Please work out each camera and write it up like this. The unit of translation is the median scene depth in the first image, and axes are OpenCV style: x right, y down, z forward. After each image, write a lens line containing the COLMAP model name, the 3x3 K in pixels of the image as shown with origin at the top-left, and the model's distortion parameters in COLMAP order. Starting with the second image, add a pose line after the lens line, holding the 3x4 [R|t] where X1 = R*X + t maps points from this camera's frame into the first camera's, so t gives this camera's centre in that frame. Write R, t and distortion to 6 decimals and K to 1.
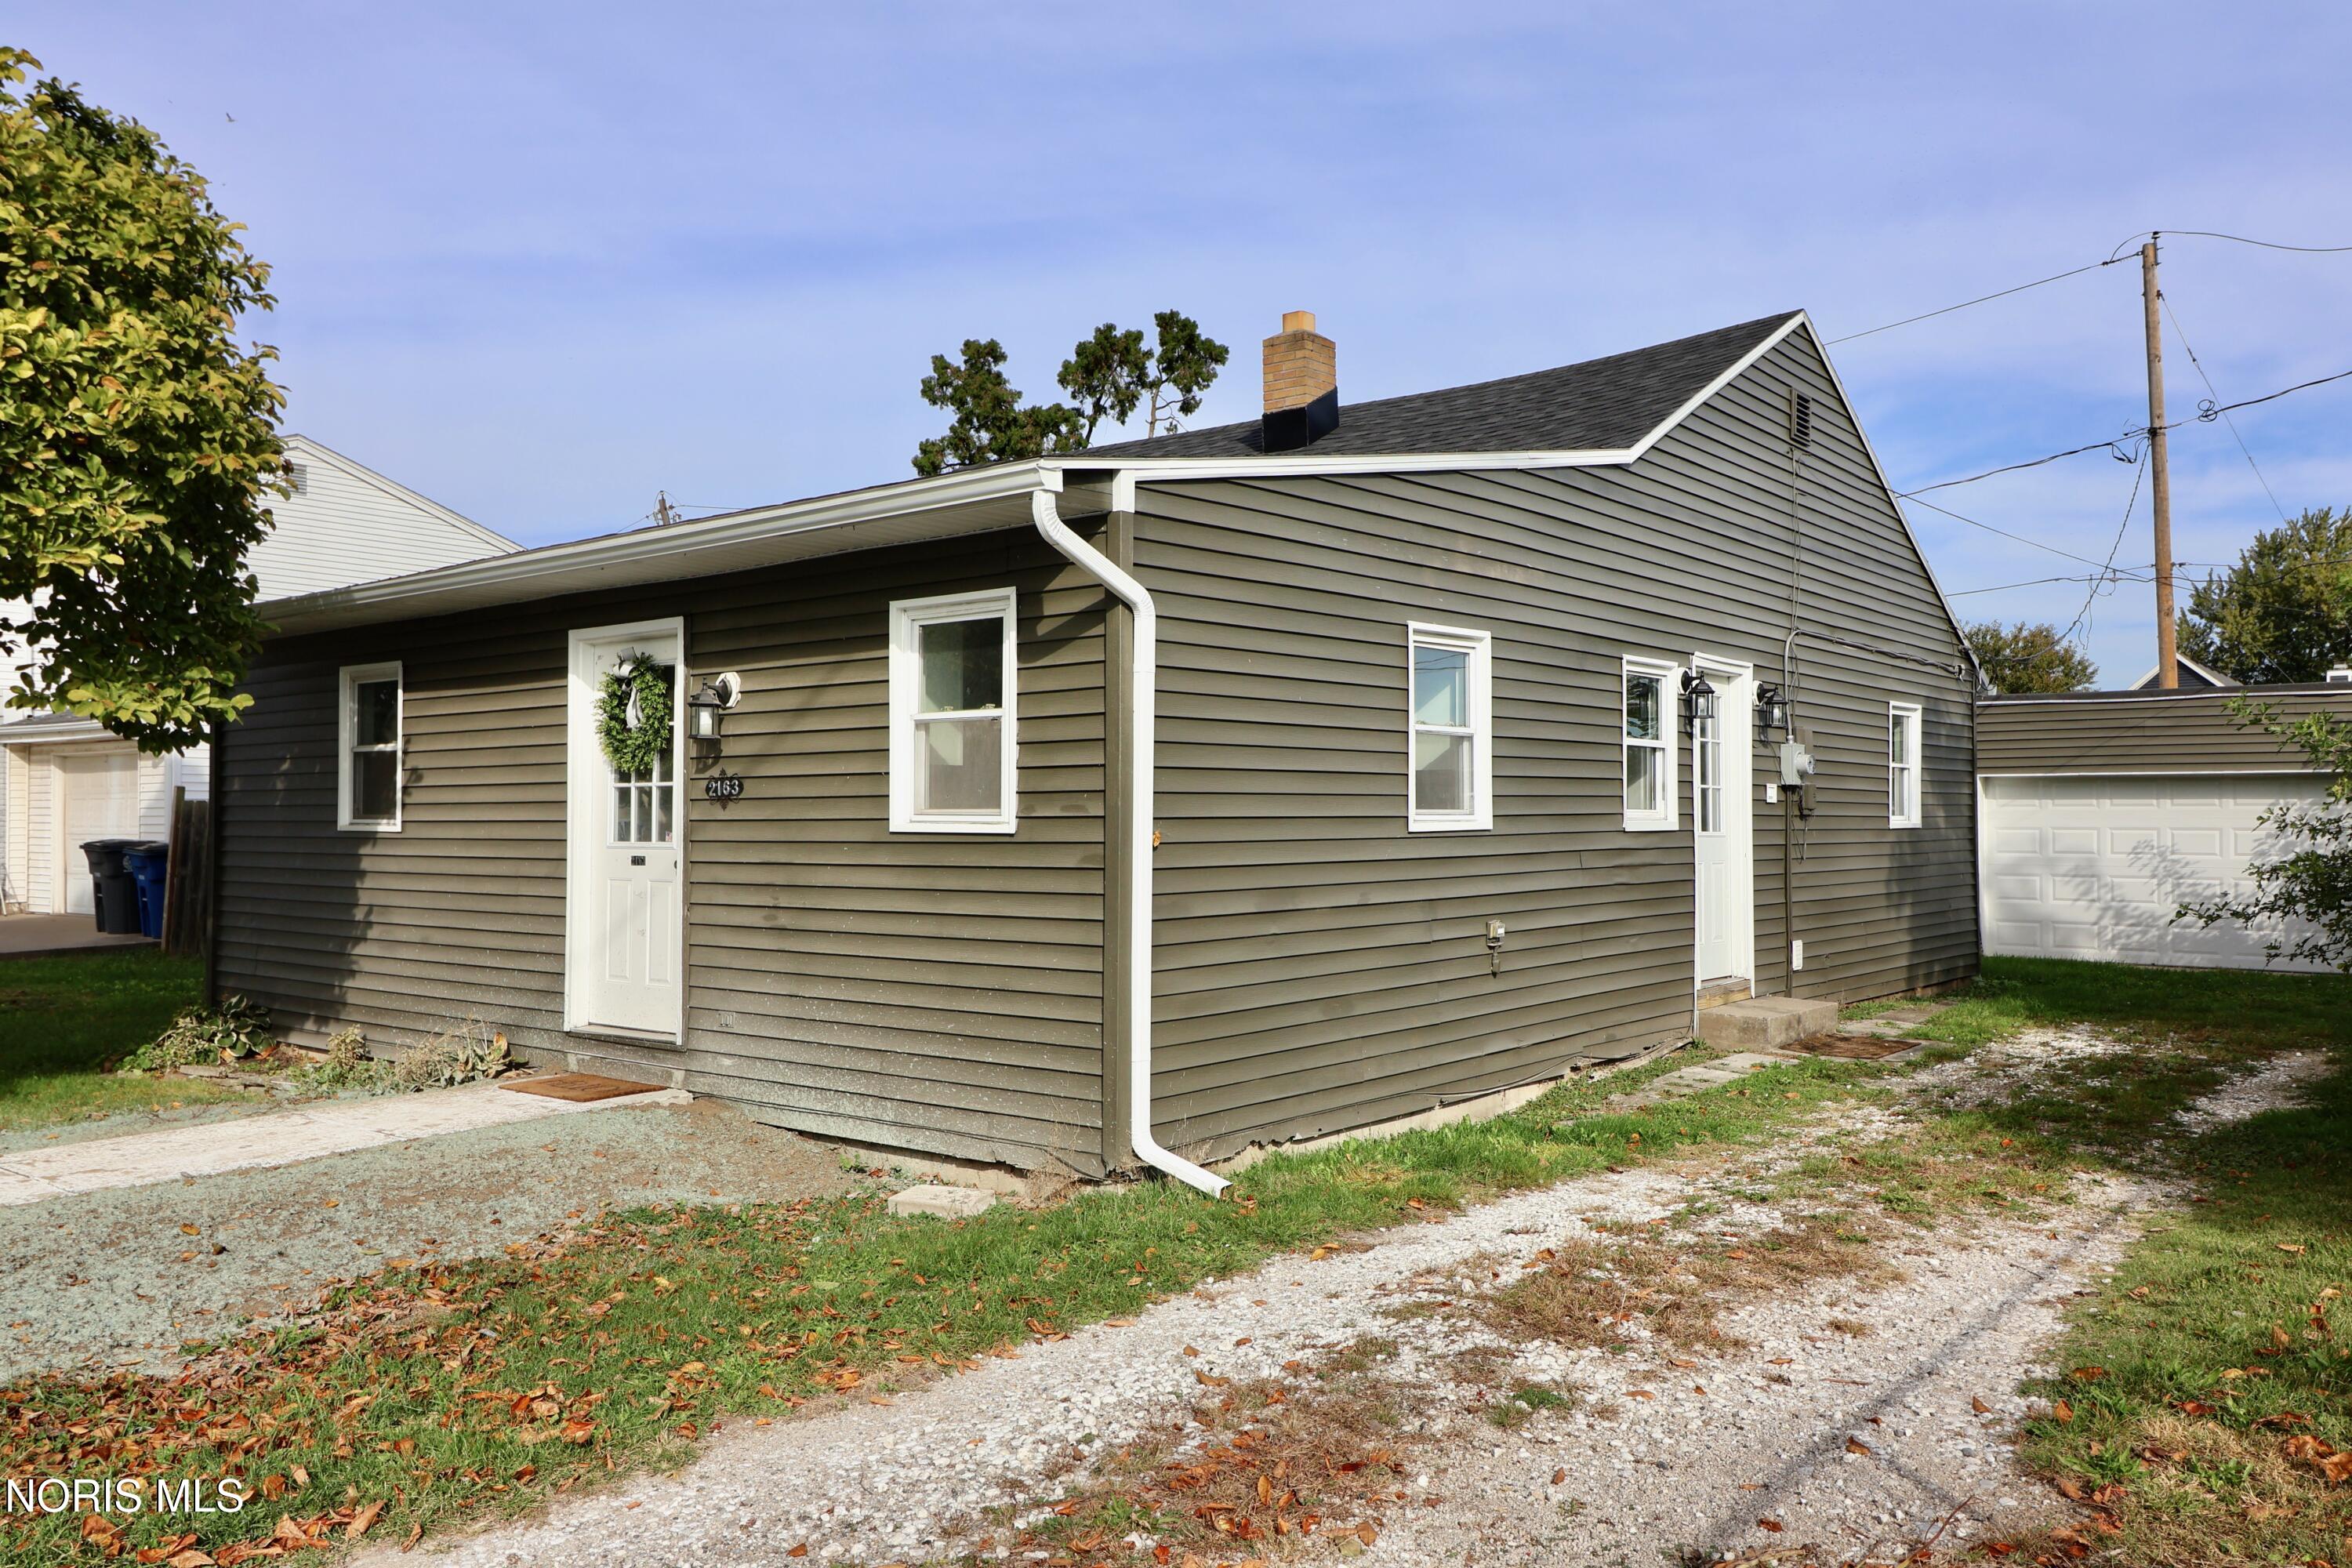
lens RADIAL K [[1548.5, 0, 1256.8], [0, 1548.5, 789.6], [0, 0, 1]] dist [0.002021, -0.000892]
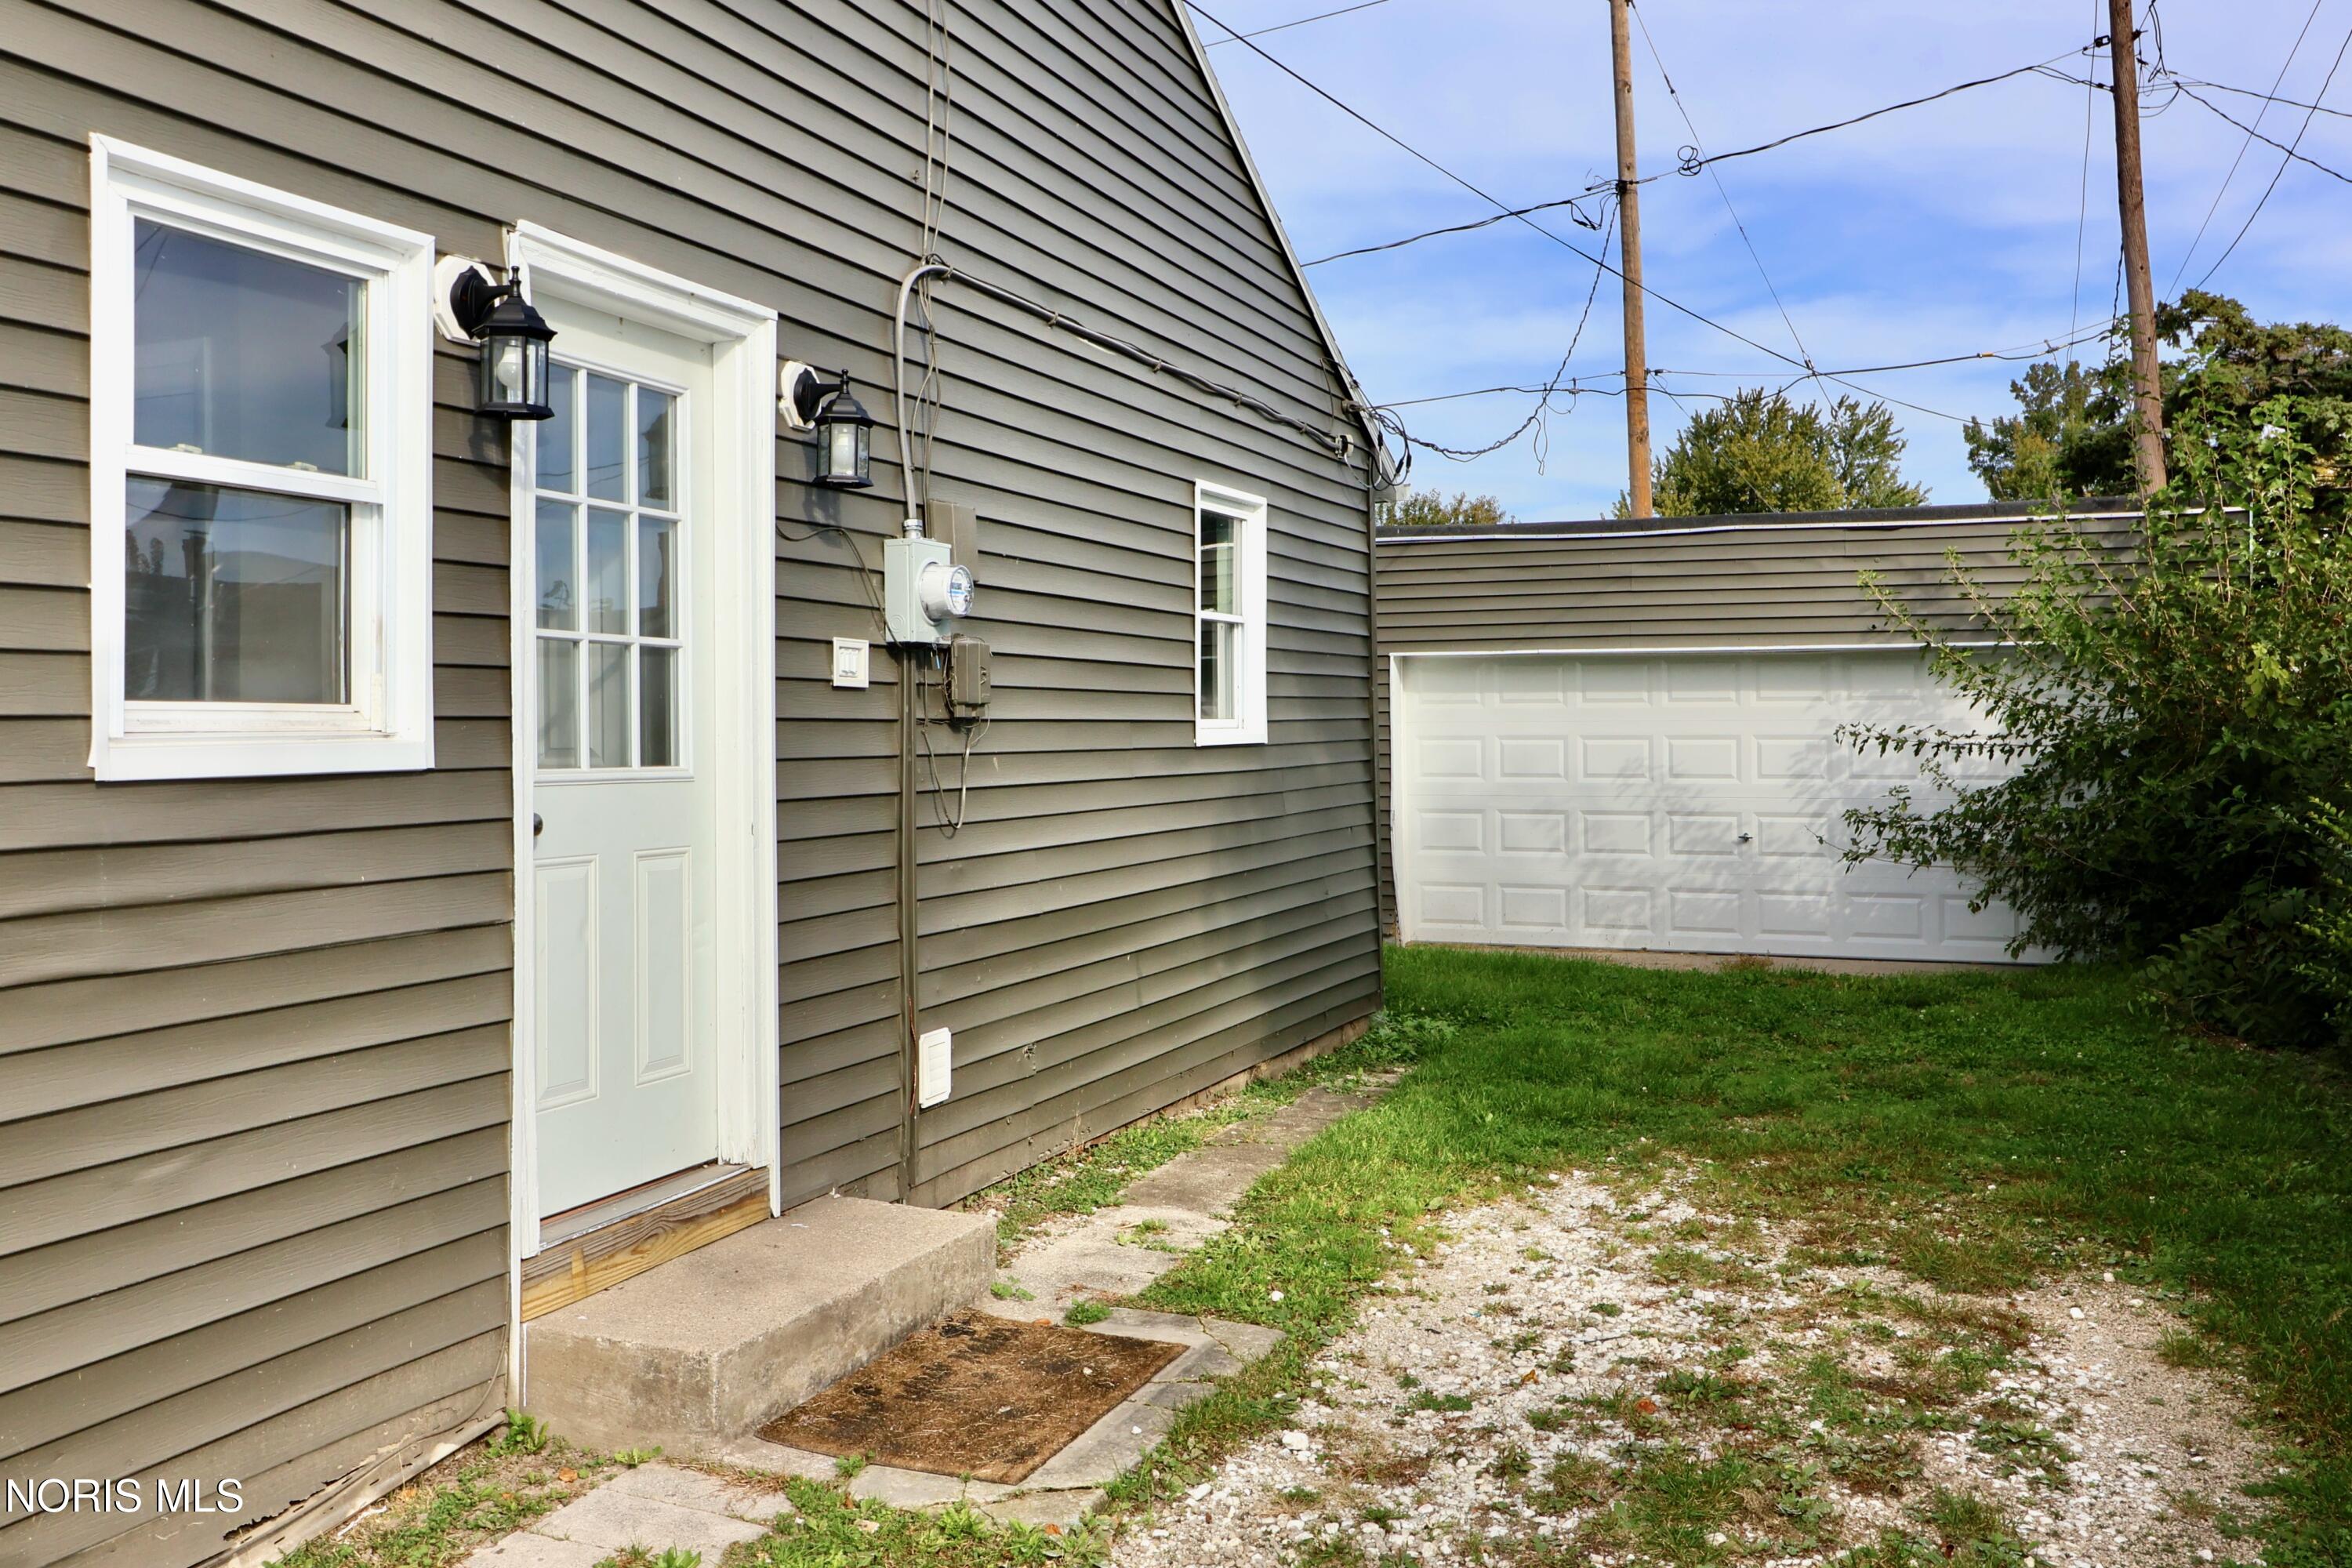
lens RADIAL K [[1886.7, 0, 1109.3], [0, 1886.7, 675.4], [0, 0, 1]] dist [0.006431, -0.000693]
pose [[0.962902, 0.000323, 0.269852, 0.361922], [0.001844, 0.999968, -0.007779, 0.012482], [-0.269846, 0.007988, 0.962870, 0.716096]]
